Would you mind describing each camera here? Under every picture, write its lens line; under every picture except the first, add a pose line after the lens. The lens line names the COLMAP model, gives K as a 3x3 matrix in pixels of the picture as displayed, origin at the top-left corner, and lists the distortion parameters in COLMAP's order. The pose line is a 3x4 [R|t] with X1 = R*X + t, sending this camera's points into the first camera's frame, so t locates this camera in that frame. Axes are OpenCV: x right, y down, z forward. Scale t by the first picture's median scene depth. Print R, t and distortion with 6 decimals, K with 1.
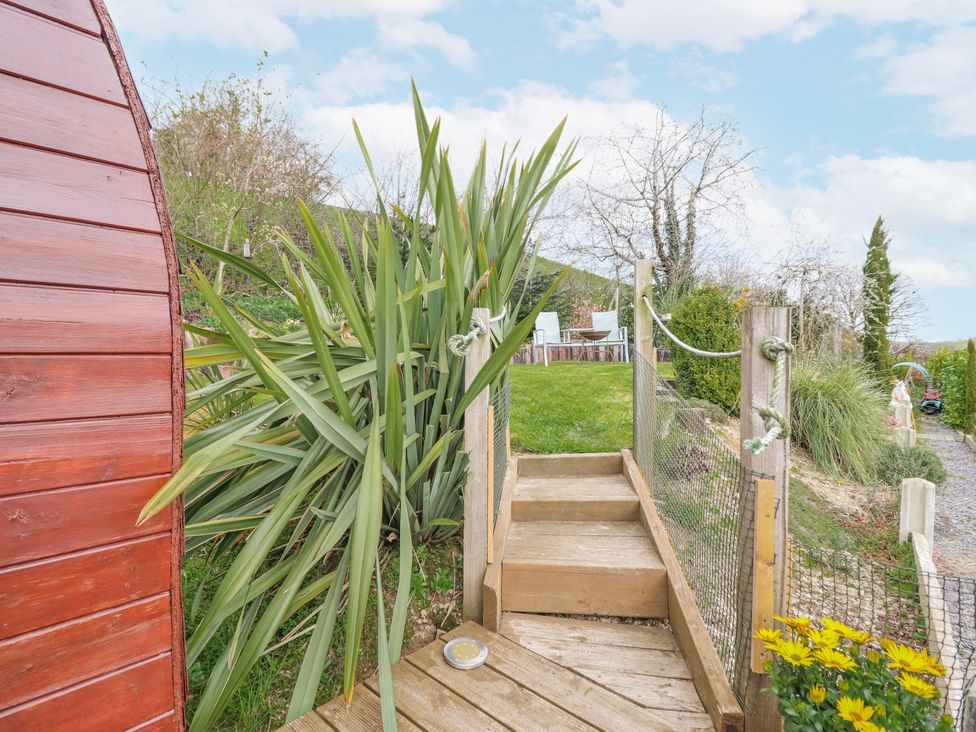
lens RADIAL K [[445.7, 0, 487.7], [0, 445.7, 361.6], [0, 0, 1]] dist [-0.005133, -0.000101]
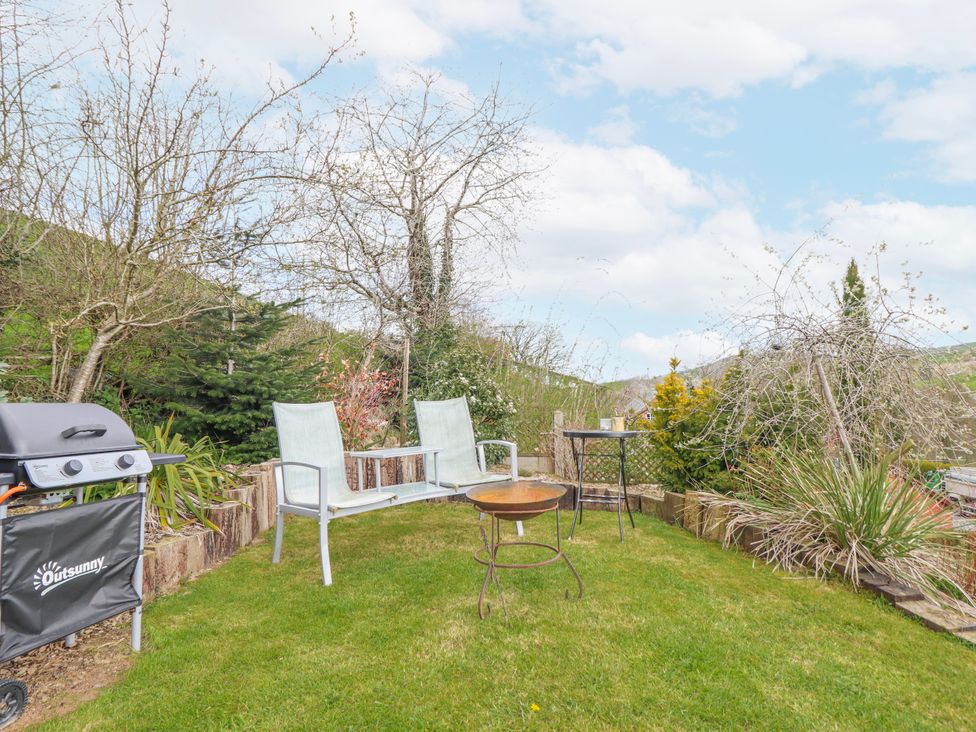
lens RADIAL K [[594.4, 0, 488.3], [0, 594.4, 363.6], [0, 0, 1]] dist [0.008797, -0.006754]
pose [[0.846662, 0.032471, 0.531139, -0.000902], [0.025568, 0.994501, -0.101555, -0.073818], [-0.531516, 0.099563, 0.841177, 0.426906]]
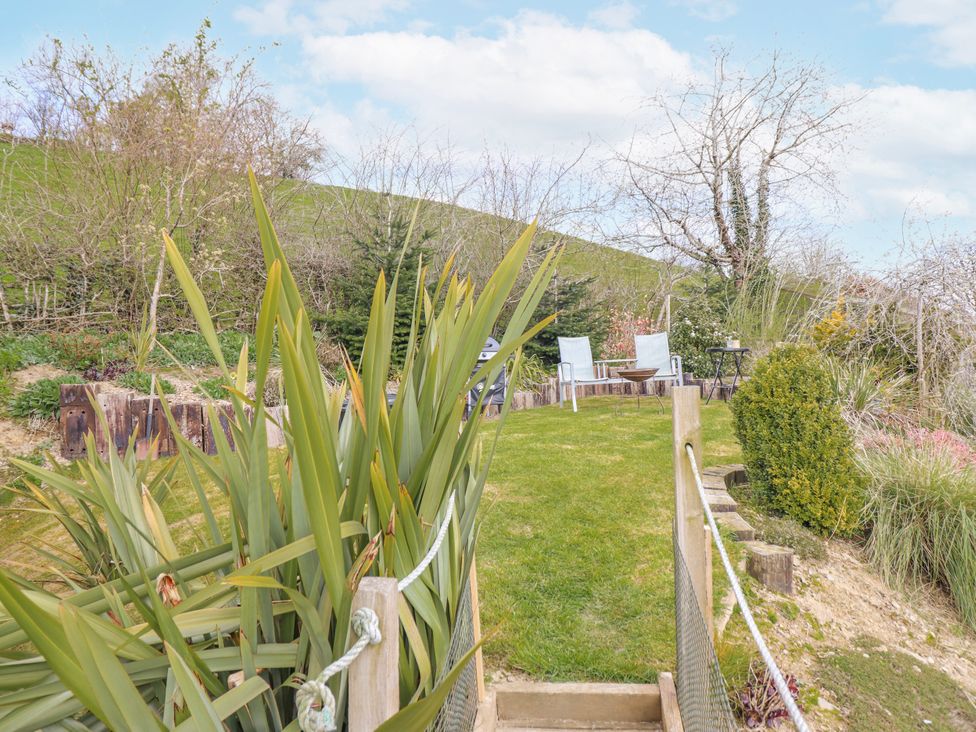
lens RADIAL K [[550.4, 0, 484.7], [0, 550.4, 369.6], [0, 0, 1]] dist [-0.004781, -0.001248]
pose [[0.998552, -0.024231, -0.048023, 0.017603], [0.023857, 0.999681, -0.008338, -0.042301], [0.048210, 0.007180, 0.998811, 0.035868]]
